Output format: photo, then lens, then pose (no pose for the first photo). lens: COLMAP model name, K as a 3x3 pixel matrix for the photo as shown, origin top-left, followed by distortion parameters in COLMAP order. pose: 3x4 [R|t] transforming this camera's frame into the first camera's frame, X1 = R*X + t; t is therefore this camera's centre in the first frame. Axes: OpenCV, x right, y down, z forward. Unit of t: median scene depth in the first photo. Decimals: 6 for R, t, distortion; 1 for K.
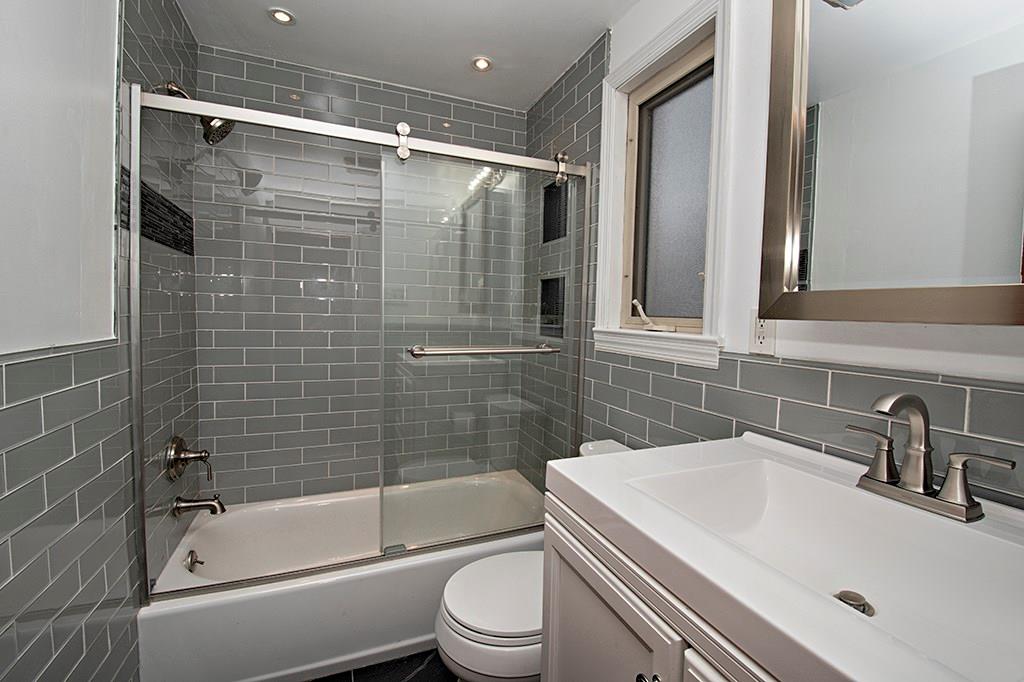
lens RADIAL K [[449.6, 0, 526.8], [0, 449.6, 332.6], [0, 0, 1]] dist [0.016039, -0.021333]
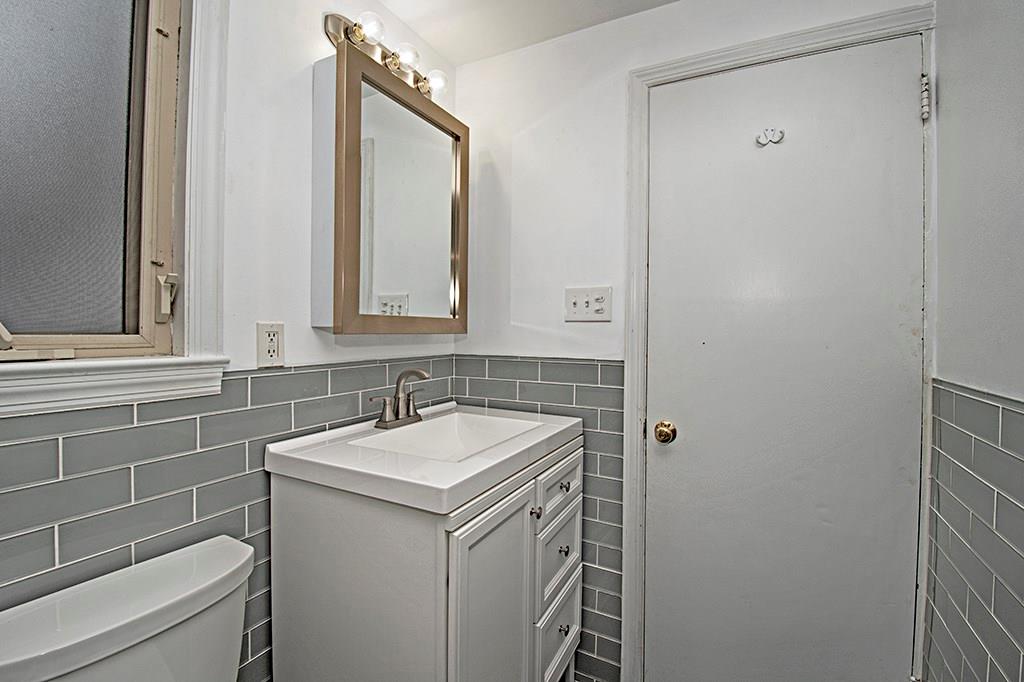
lens RADIAL K [[449.6, 0, 526.8], [0, 449.6, 332.6], [0, 0, 1]] dist [0.016039, -0.021333]
pose [[-0.642043, -0.034426, 0.765895, -0.605692], [0.005692, 0.998750, 0.049665, -0.073836], [-0.766648, 0.036246, -0.641044, 1.111264]]
